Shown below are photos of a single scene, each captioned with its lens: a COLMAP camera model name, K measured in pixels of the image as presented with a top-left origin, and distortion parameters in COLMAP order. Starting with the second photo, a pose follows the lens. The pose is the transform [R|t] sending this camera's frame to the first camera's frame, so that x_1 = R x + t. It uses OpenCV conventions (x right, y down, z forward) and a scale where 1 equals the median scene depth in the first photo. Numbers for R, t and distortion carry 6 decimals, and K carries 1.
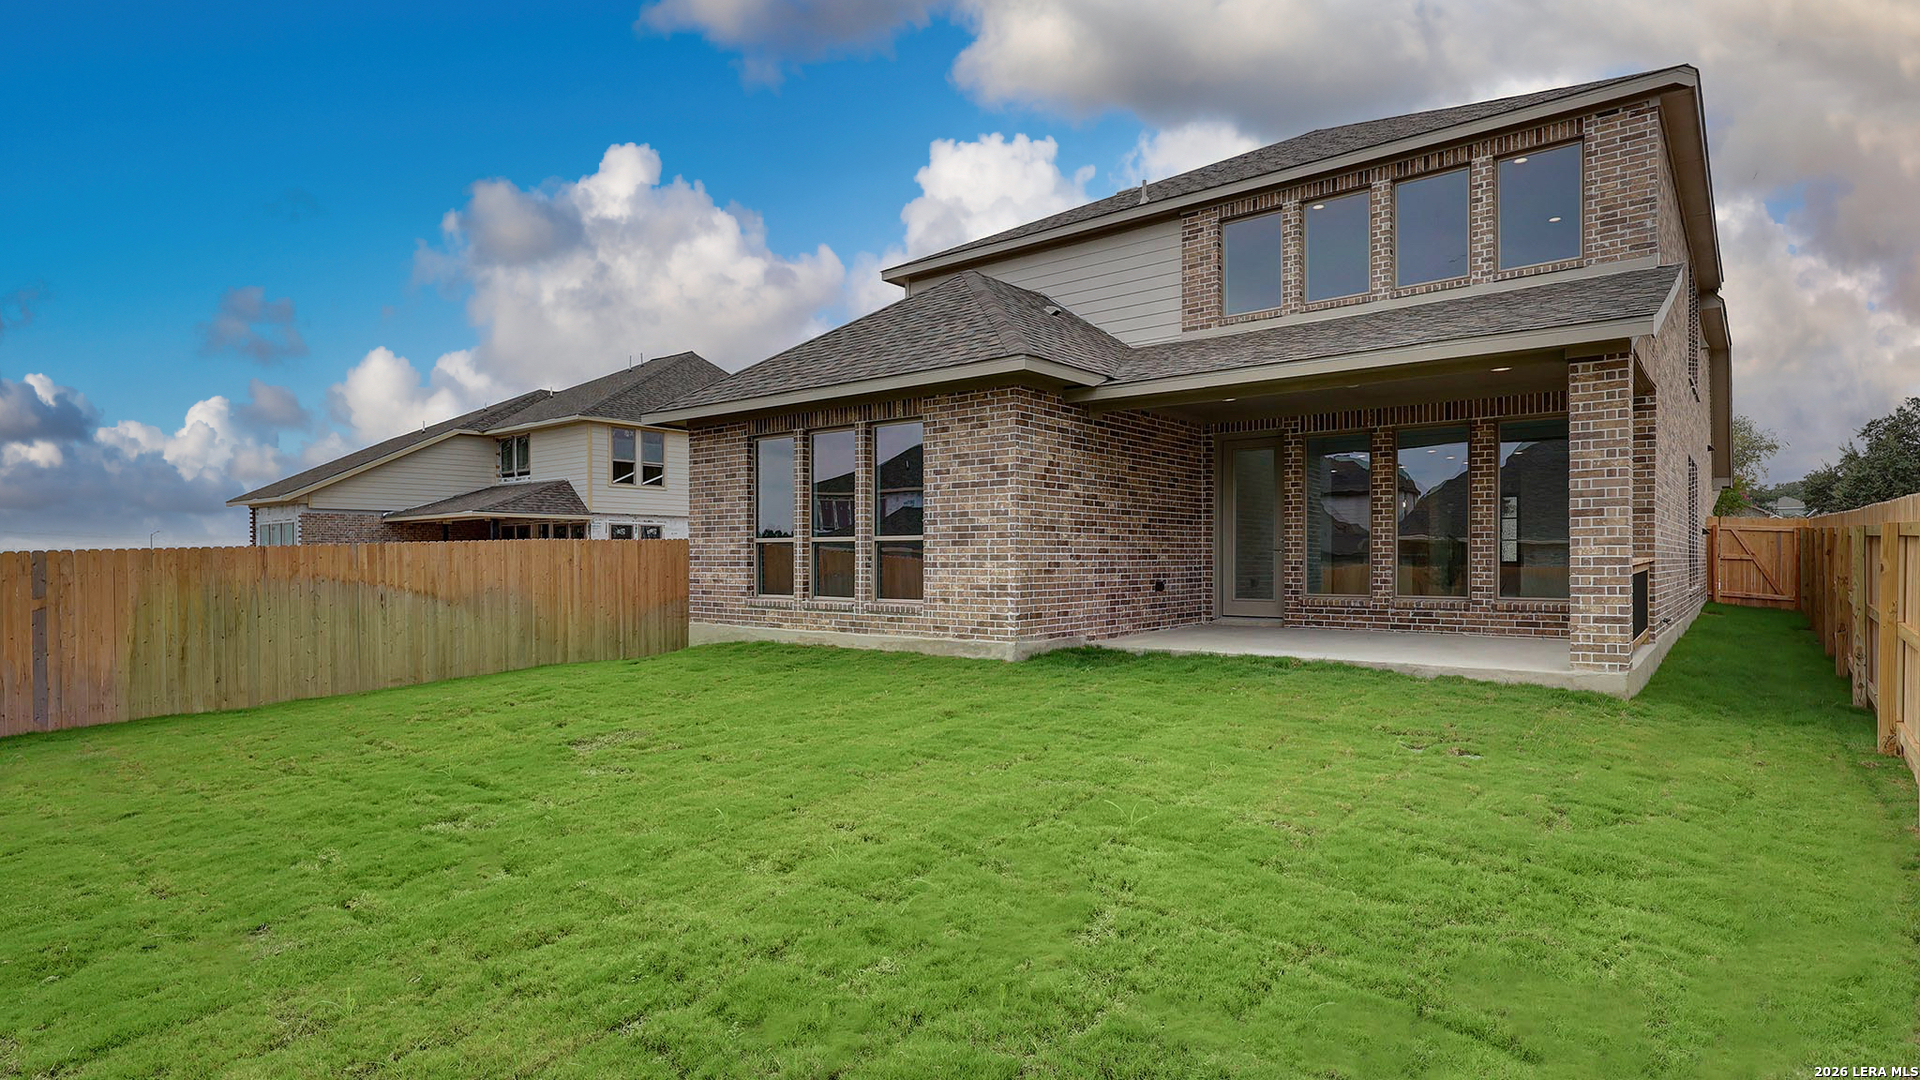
lens RADIAL K [[963.3, 0, 960.0], [0, 963.3, 540.0], [0, 0, 1]] dist [-0.000670, -0.000029]
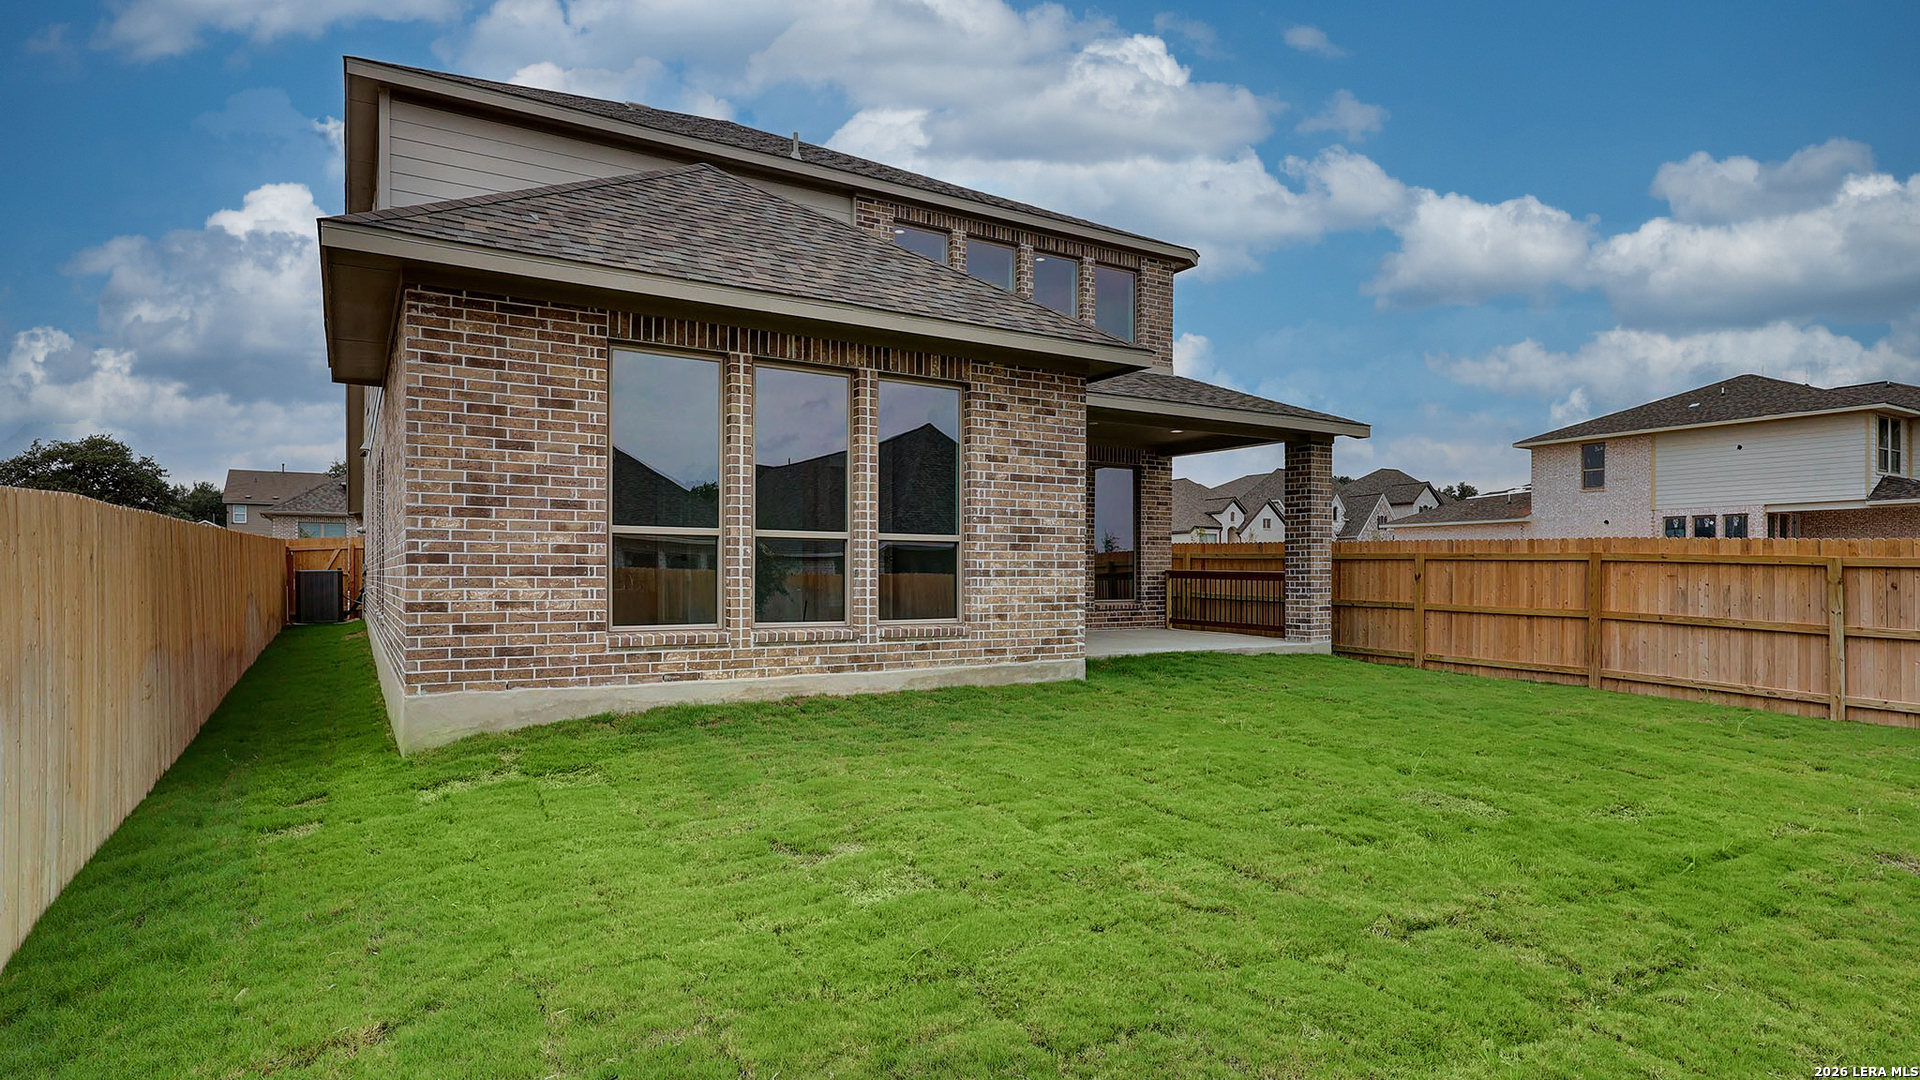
lens RADIAL K [[1015.8, 0, 961.9], [0, 1015.8, 554.3], [0, 0, 1]] dist [0.000030, -0.000013]
pose [[0.342911, 0.021780, 0.939115, -0.834877], [-0.021246, 0.999655, -0.015426, 0.023864], [-0.939127, -0.014663, 0.343256, 0.738110]]
